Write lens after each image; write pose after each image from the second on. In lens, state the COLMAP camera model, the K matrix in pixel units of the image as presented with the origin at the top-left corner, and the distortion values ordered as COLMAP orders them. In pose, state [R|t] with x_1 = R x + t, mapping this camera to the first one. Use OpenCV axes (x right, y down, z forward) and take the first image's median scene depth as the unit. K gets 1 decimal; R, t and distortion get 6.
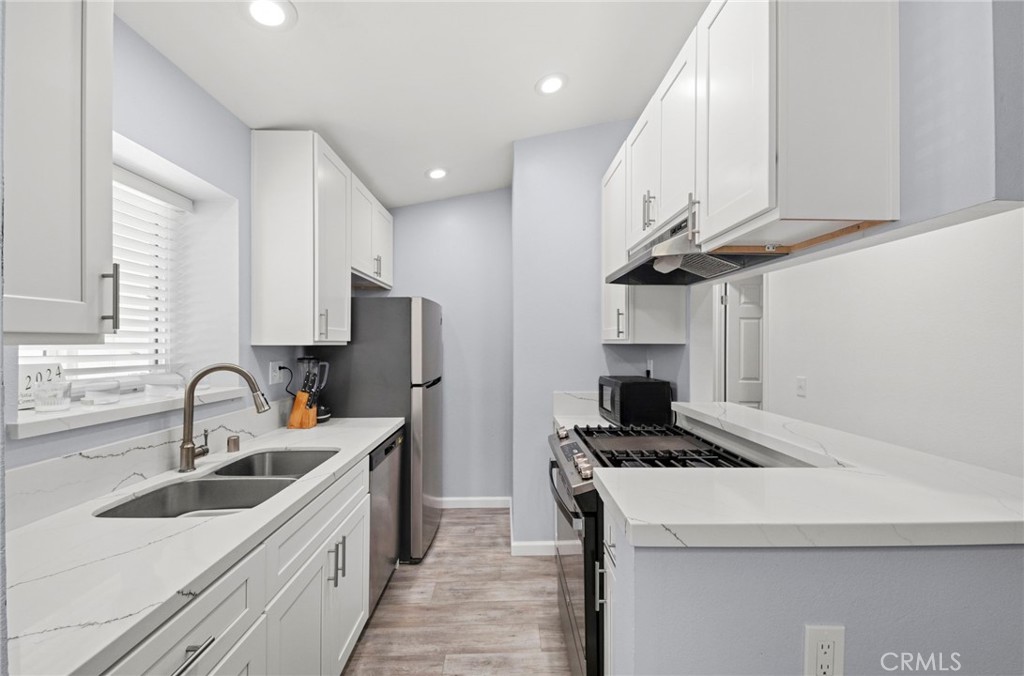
lens RADIAL K [[408.3, 0, 512.0], [0, 408.3, 338.0], [0, 0, 1]] dist [0.000089, -0.000075]
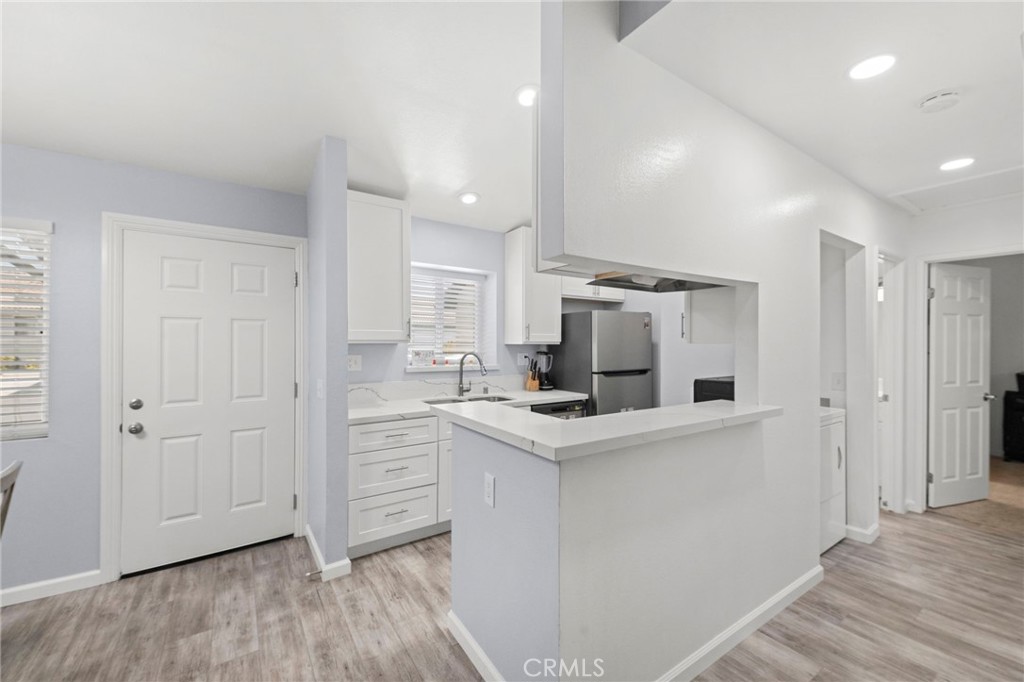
lens RADIAL K [[414.8, 0, 512.0], [0, 414.8, 341.0], [0, 0, 1]] dist [0.000688, -0.006097]
pose [[0.544819, -0.004501, -0.838542, 0.986994], [0.010261, 0.999947, 0.001299, 0.000192], [0.838491, -0.009312, 0.544836, -0.043566]]
